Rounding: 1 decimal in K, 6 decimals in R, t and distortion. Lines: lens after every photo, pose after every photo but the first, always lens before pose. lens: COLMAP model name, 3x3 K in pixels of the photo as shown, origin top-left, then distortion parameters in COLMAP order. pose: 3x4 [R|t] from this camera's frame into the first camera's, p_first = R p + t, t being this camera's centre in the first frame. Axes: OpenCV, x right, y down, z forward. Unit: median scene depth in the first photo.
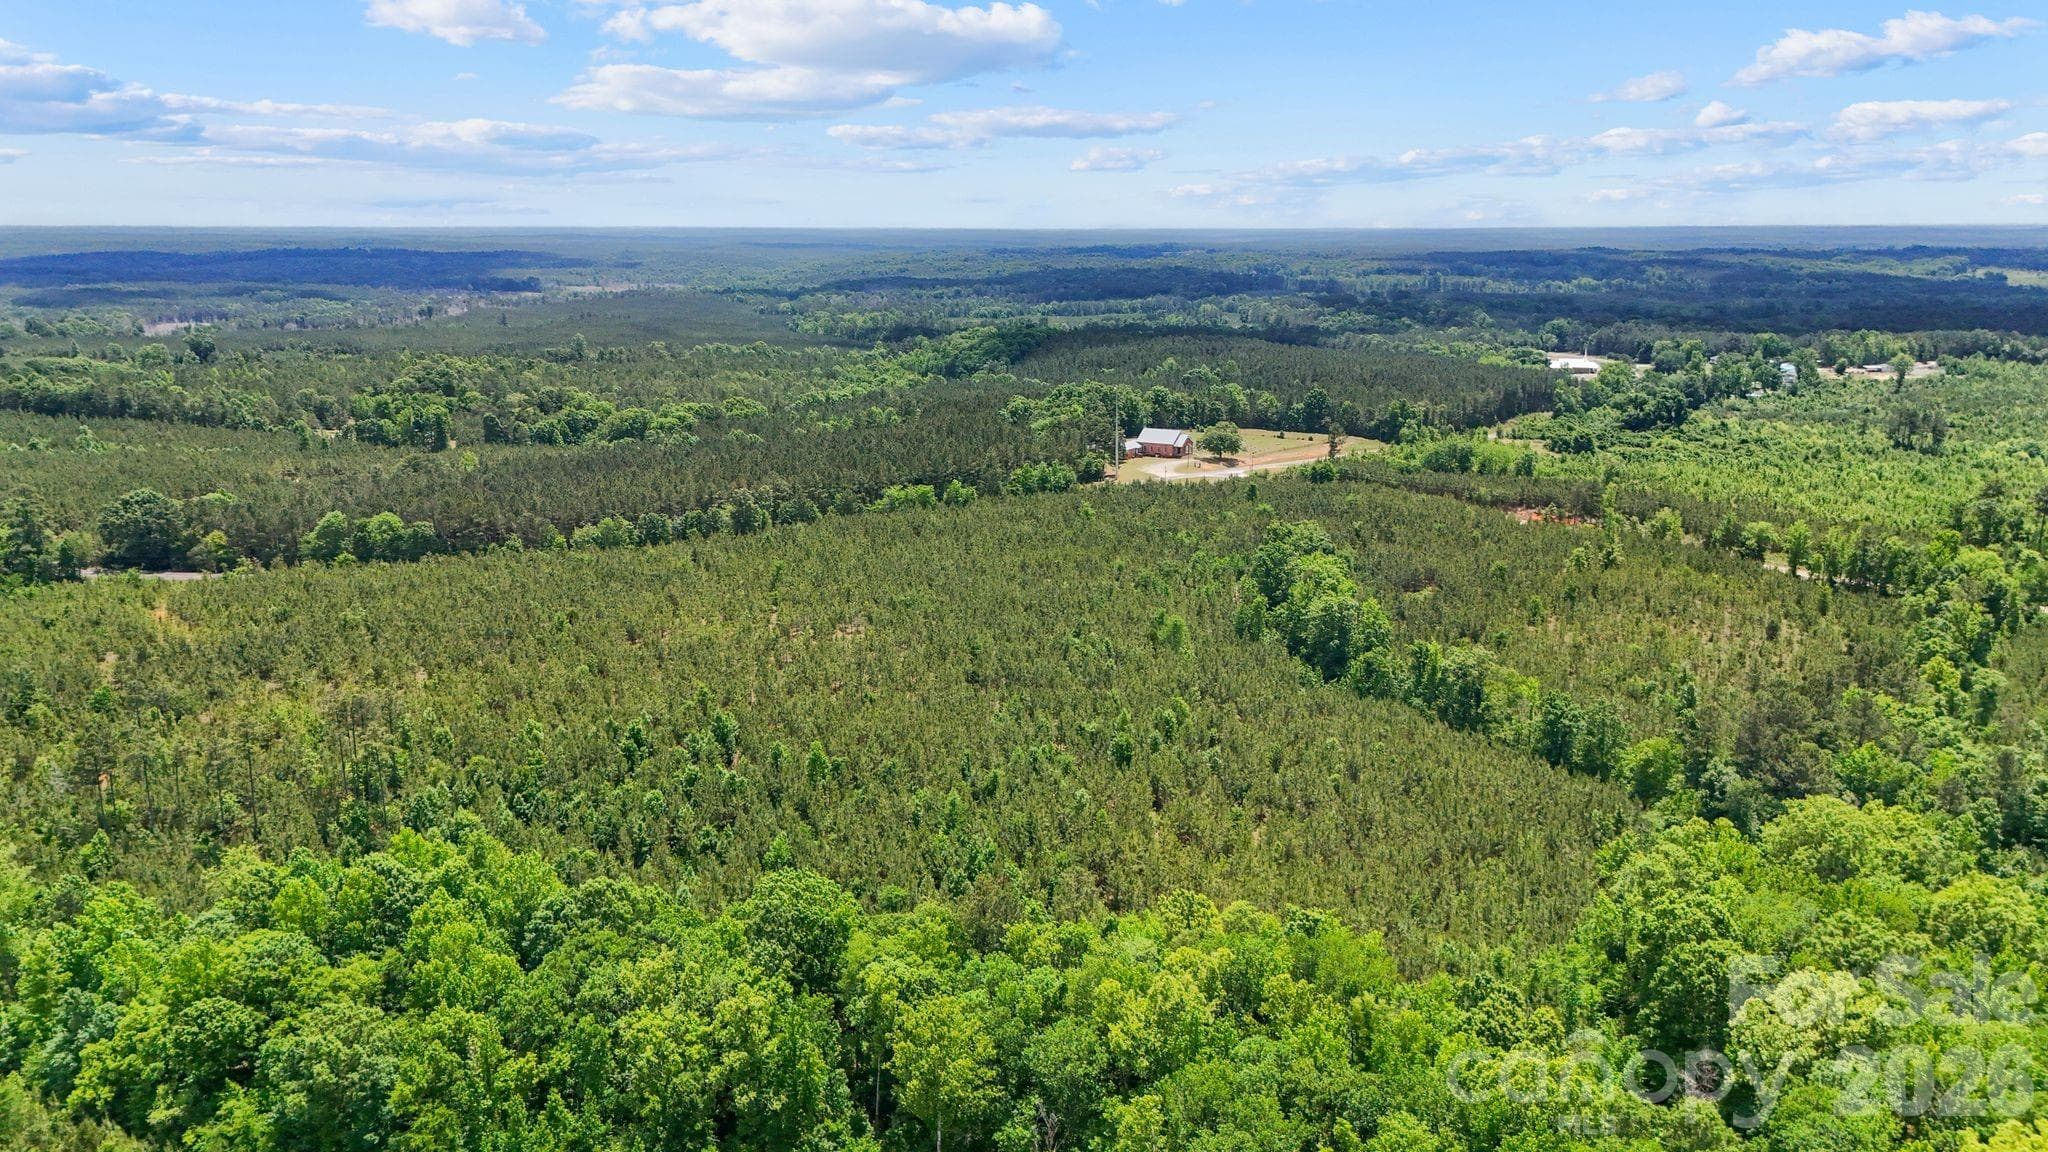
lens RADIAL K [[1544.6, 0, 1019.0], [0, 1544.6, 587.8], [0, 0, 1]] dist [0.062597, -0.053759]
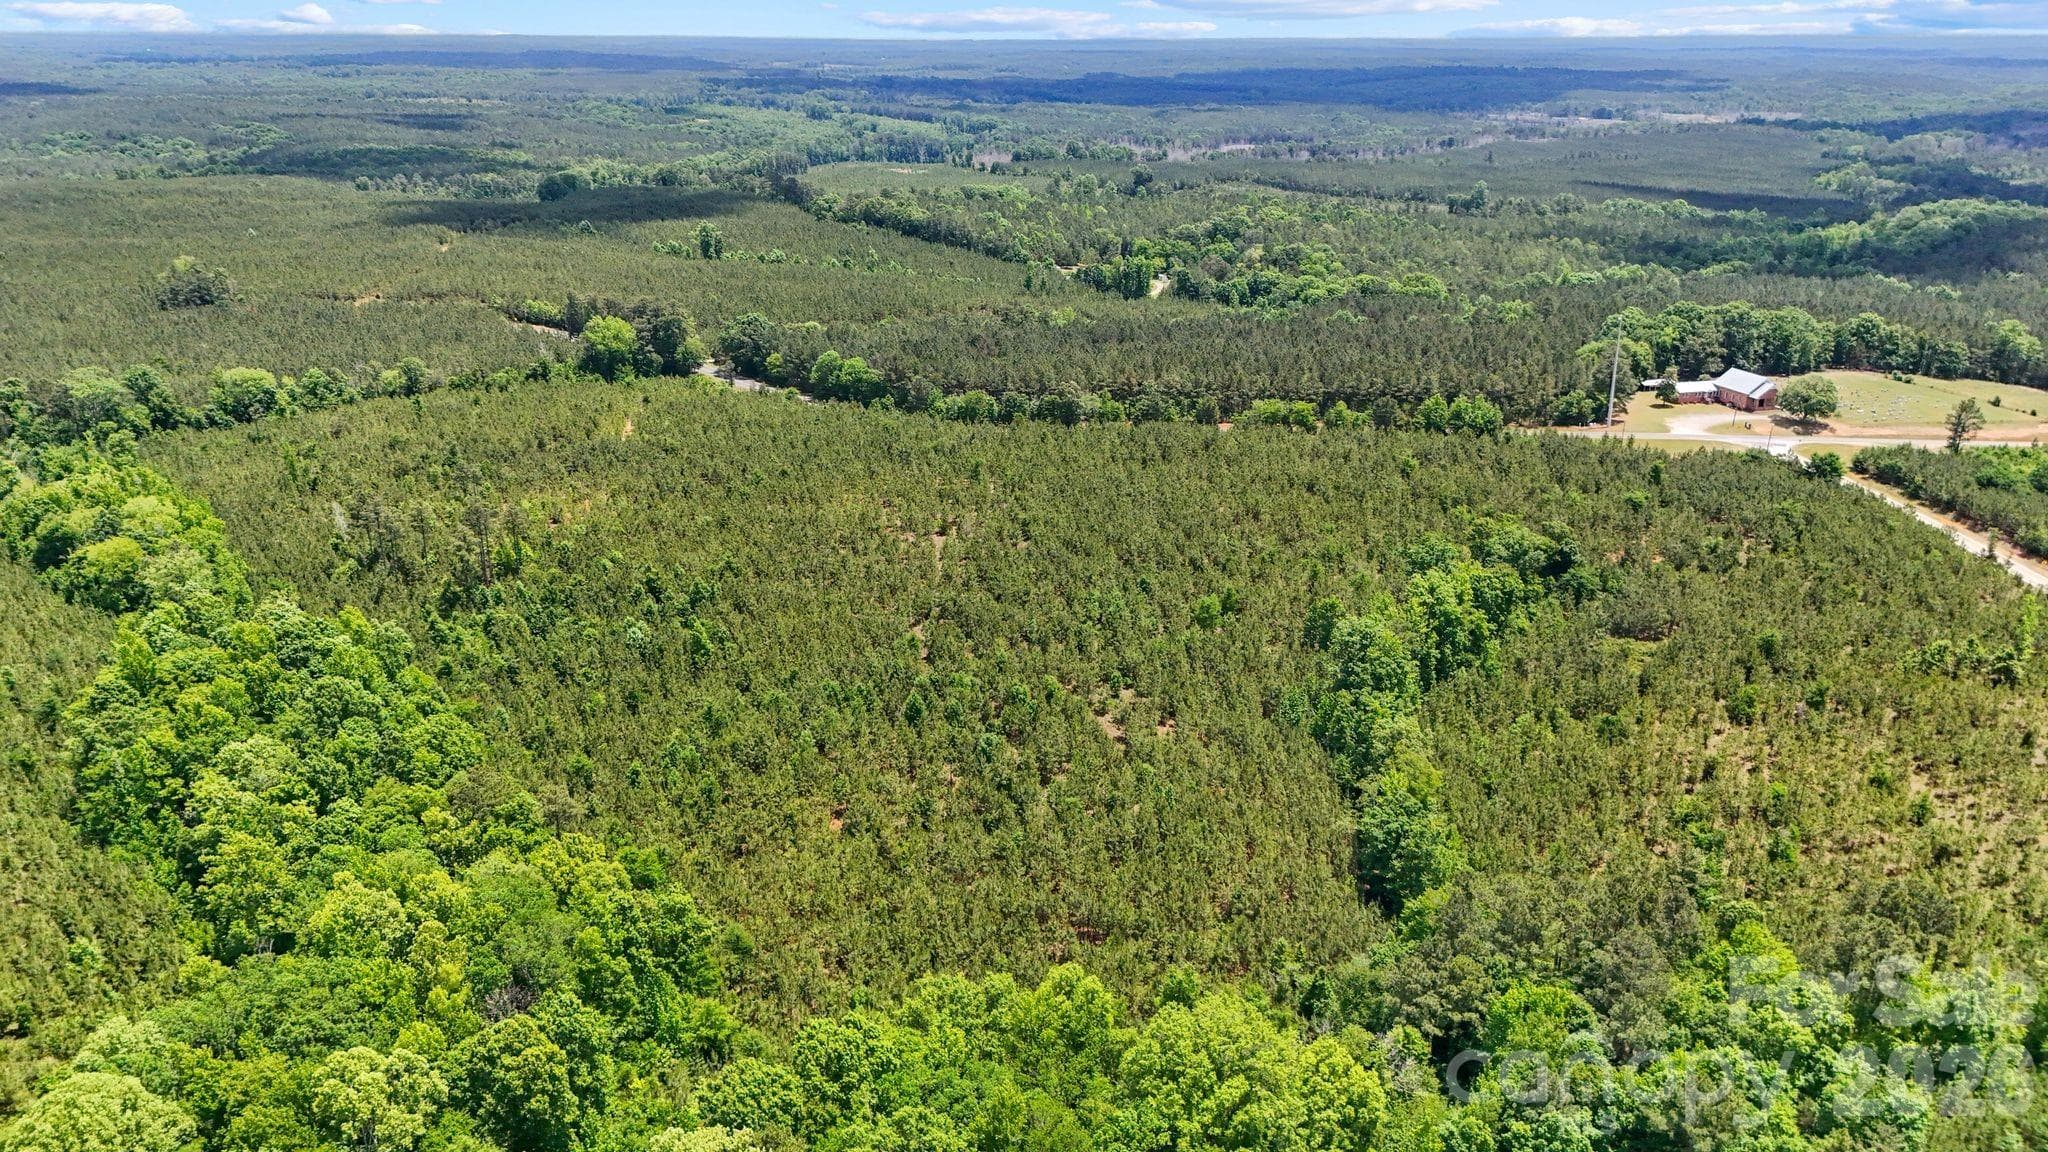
lens RADIAL K [[1537.7, 0, 1022.4], [0, 1537.7, 579.6], [0, 0, 1]] dist [0.064993, -0.056443]
pose [[0.732142, 0.229765, -0.641230, 0.362740], [-0.157140, 0.972971, 0.169216, -0.076787], [0.662778, -0.023127, 0.748459, 0.149104]]
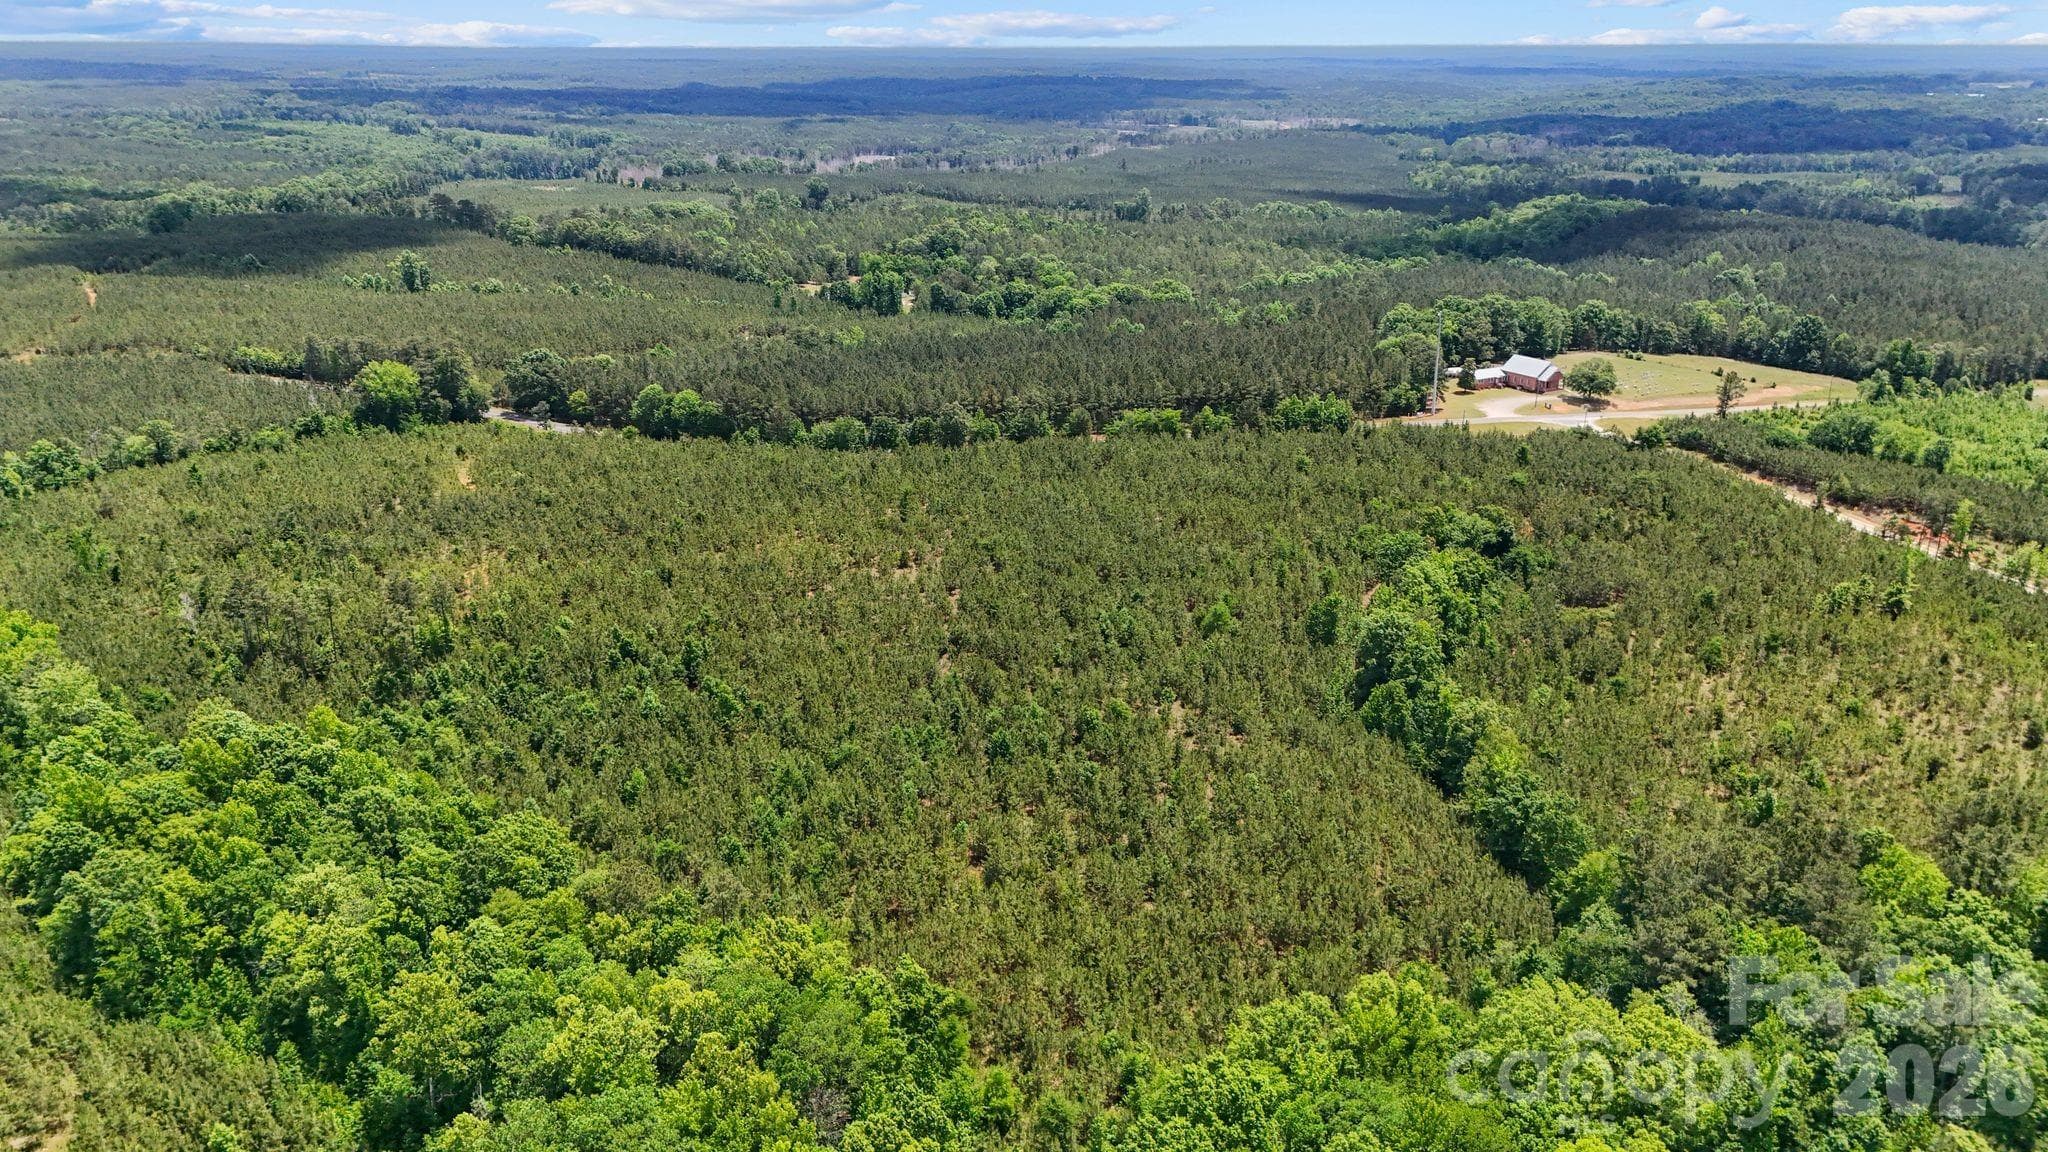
lens RADIAL K [[1544.6, 0, 1019.0], [0, 1544.6, 587.8], [0, 0, 1]] dist [0.062597, -0.053759]
pose [[0.889215, 0.153710, -0.430894, 0.238408], [-0.105485, 0.985375, 0.133822, -0.062385], [0.445162, -0.073543, 0.892425, 0.067712]]
